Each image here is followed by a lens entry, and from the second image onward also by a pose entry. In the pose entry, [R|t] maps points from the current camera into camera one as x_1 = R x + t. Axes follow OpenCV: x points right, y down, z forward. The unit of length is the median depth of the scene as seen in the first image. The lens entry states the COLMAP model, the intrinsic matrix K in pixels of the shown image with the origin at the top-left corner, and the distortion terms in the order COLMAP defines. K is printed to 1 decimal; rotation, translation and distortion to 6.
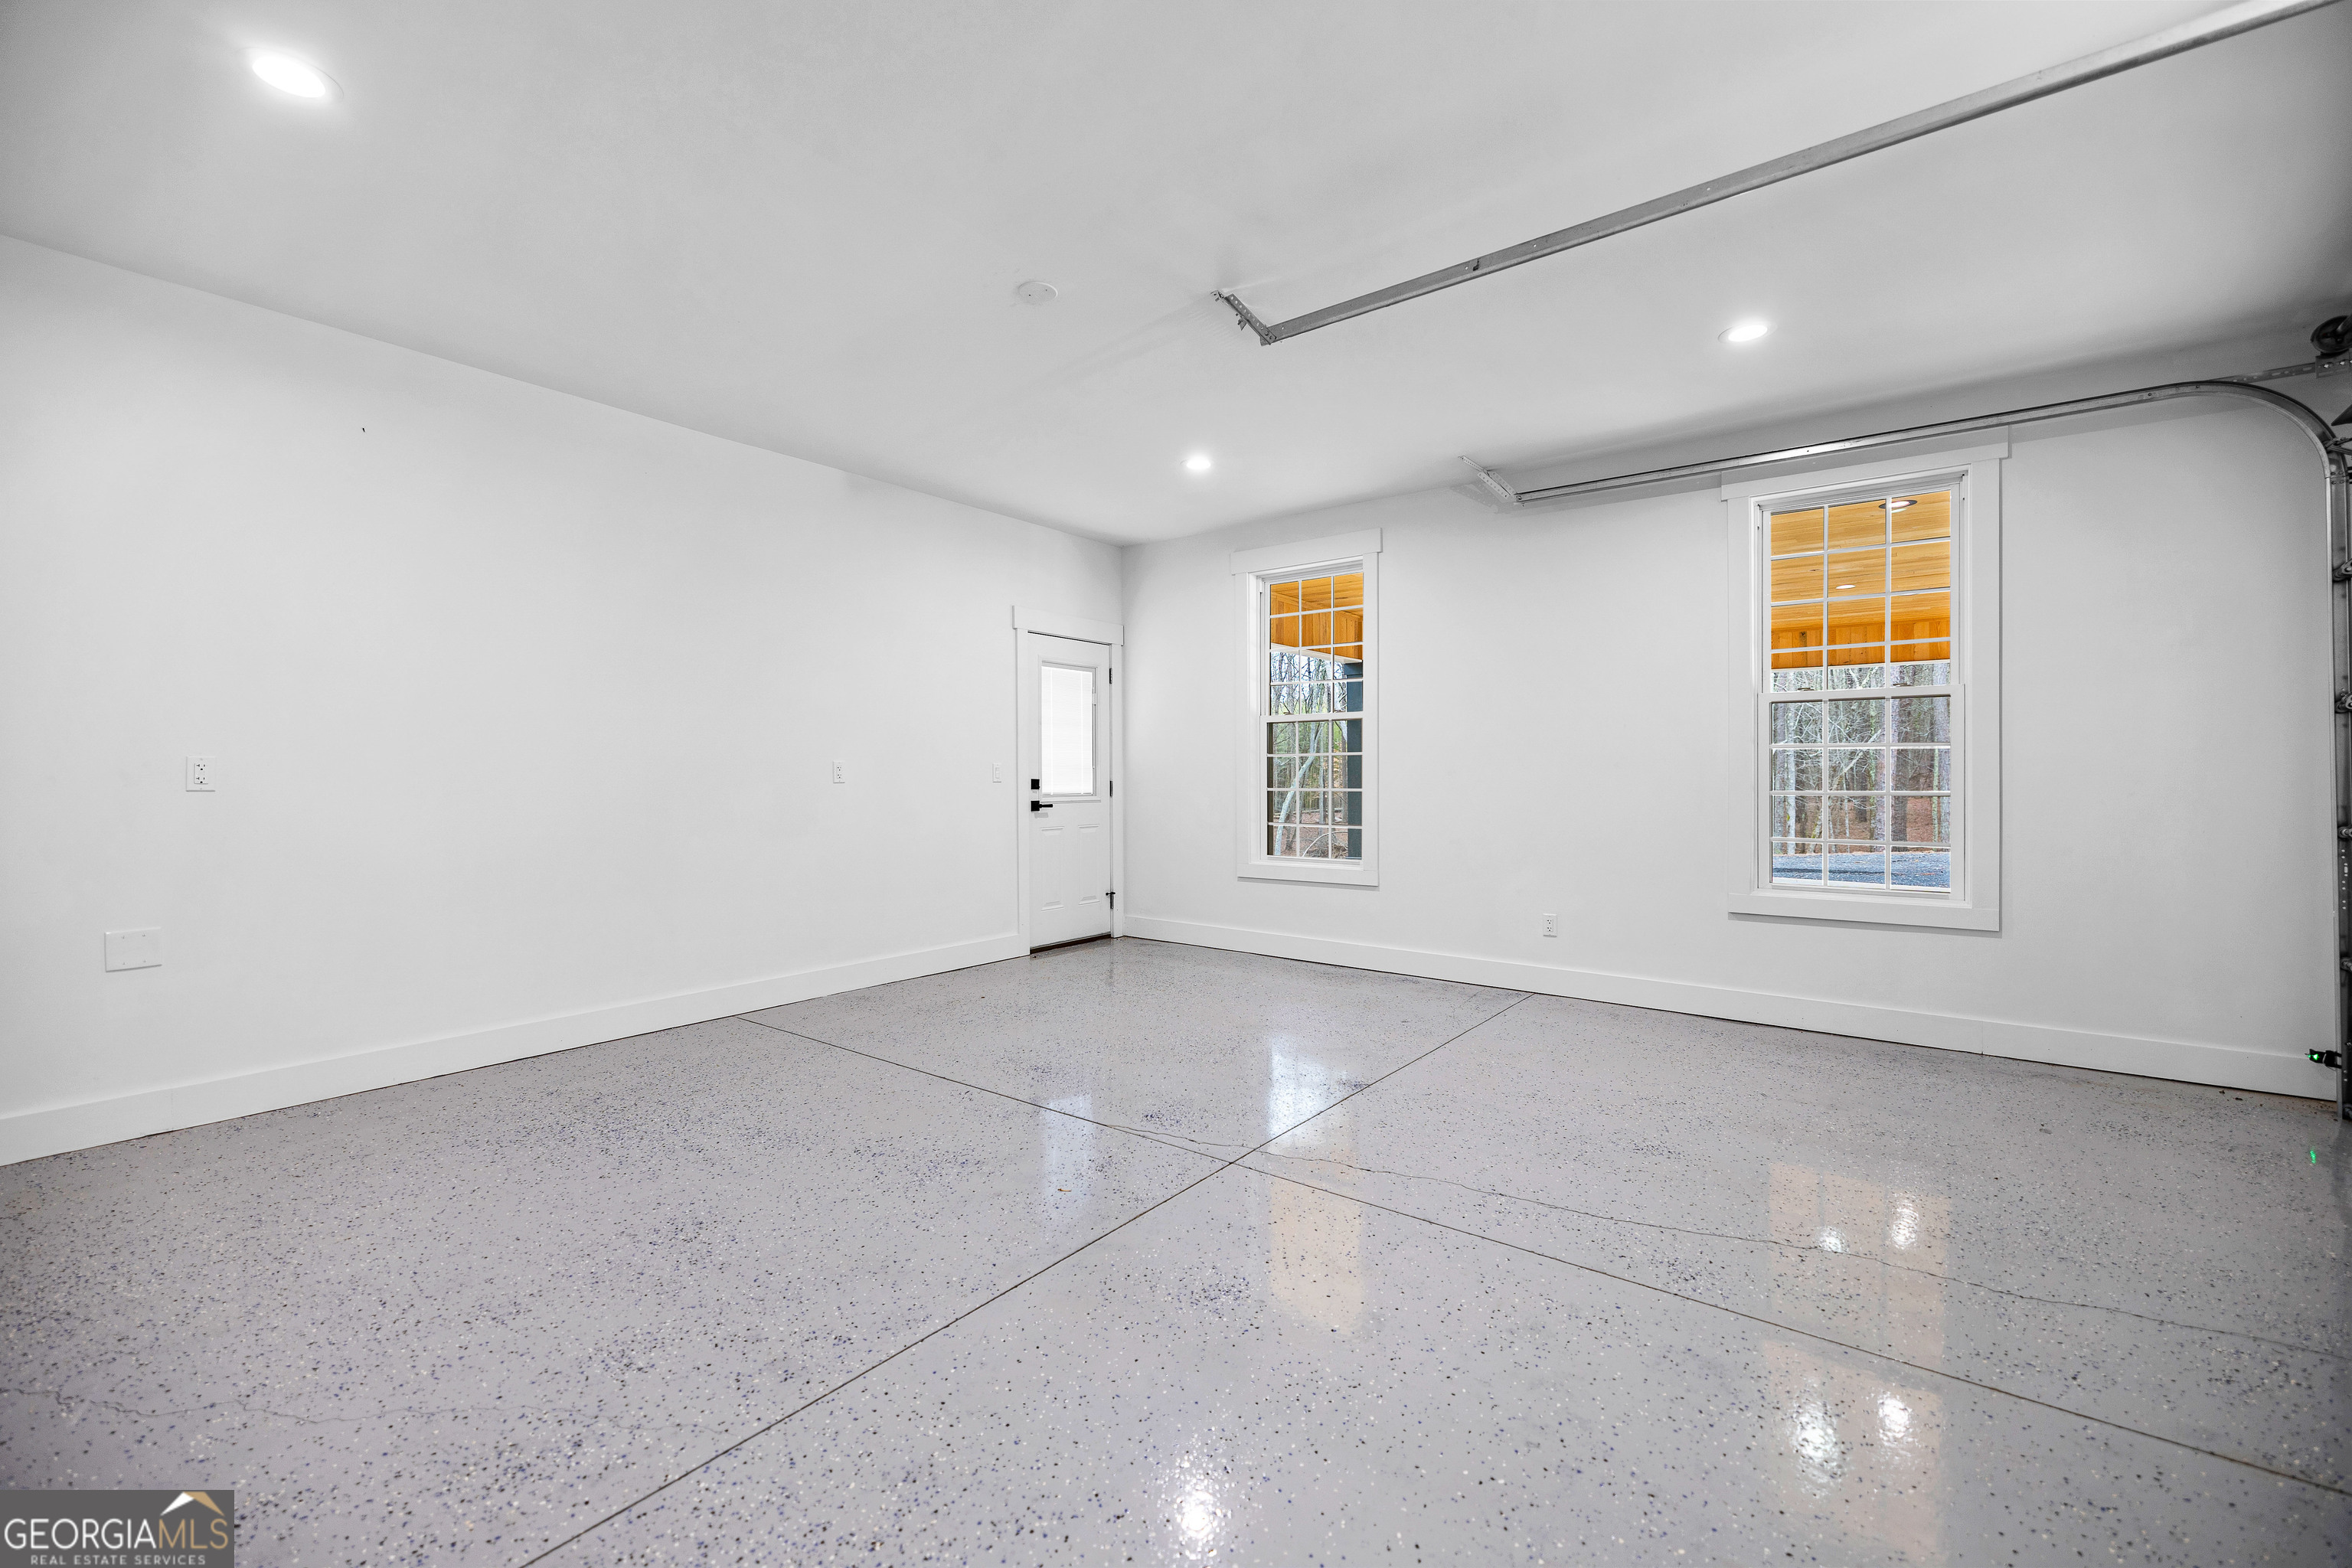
lens RADIAL K [[988.3, 0, 1178.2], [0, 988.3, 774.6], [0, 0, 1]] dist [0.003729, 0.000392]
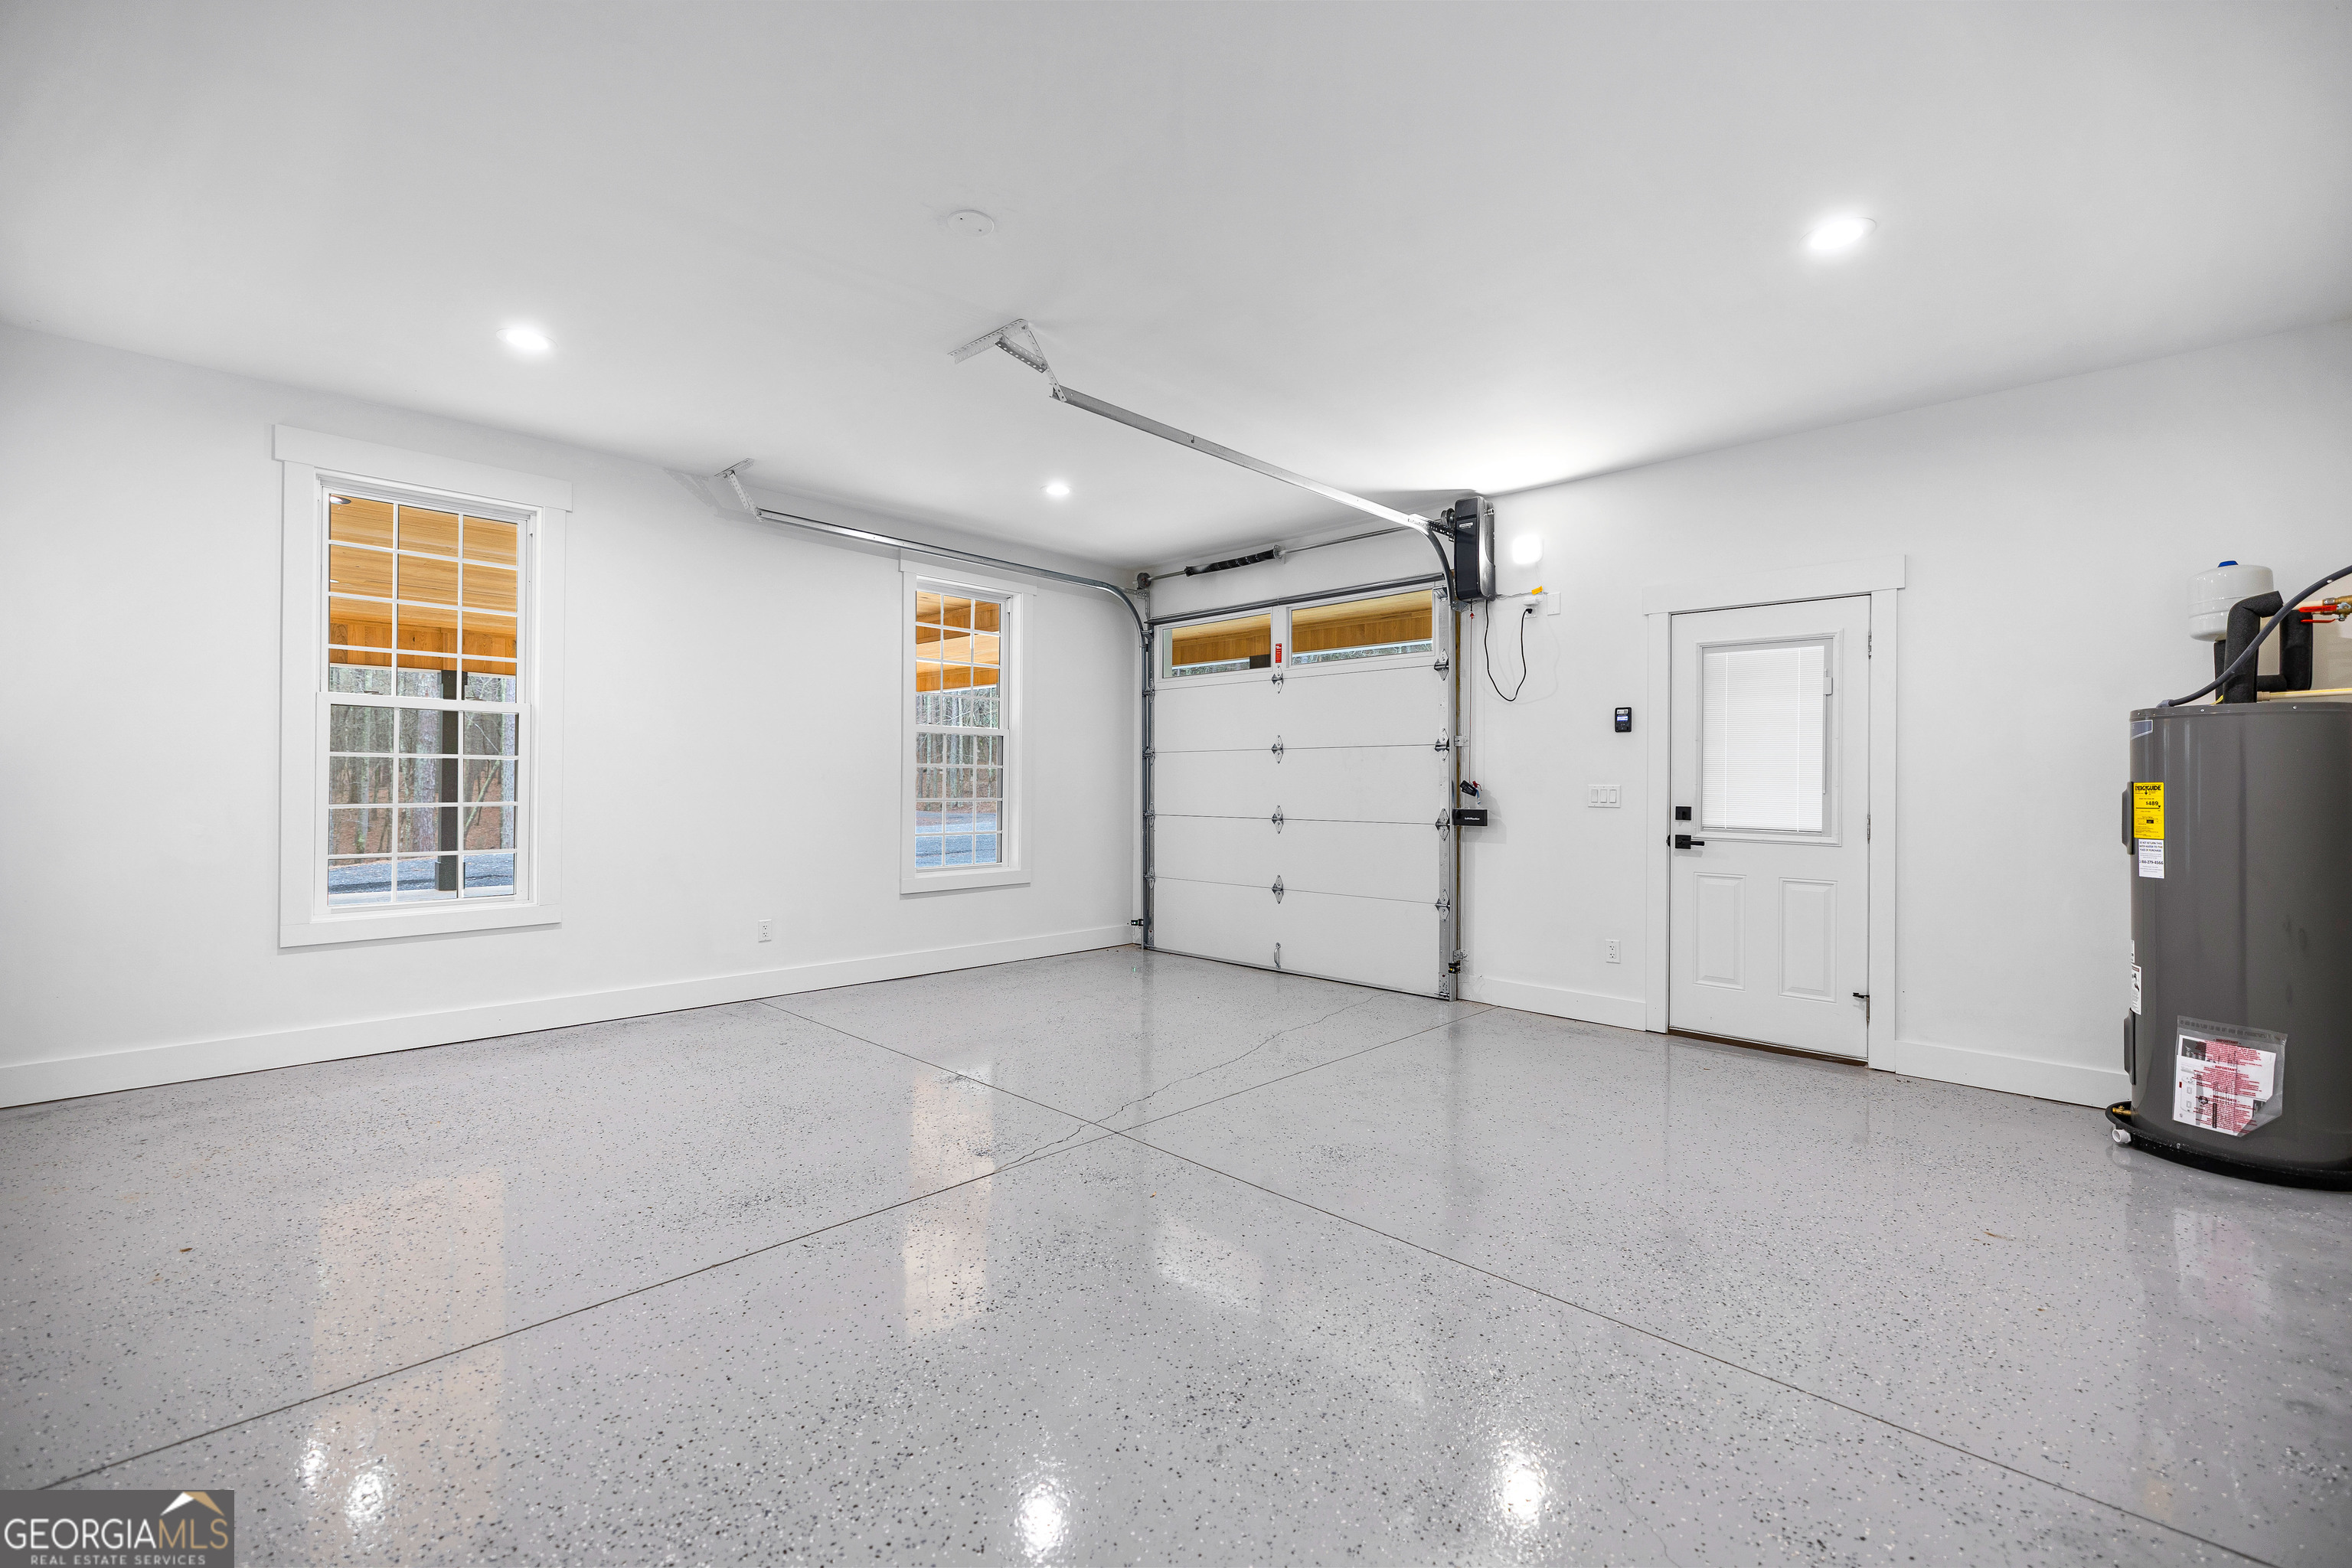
lens RADIAL K [[972.9, 0, 1176.0], [0, 972.9, 784.0], [0, 0, 1]] dist [-0.020014, 0.008008]
pose [[0.124358, 0.001516, 0.992236, -0.596603], [-0.004761, 0.999988, -0.000931, -0.003096], [-0.992226, -0.004608, 0.124364, 0.457288]]
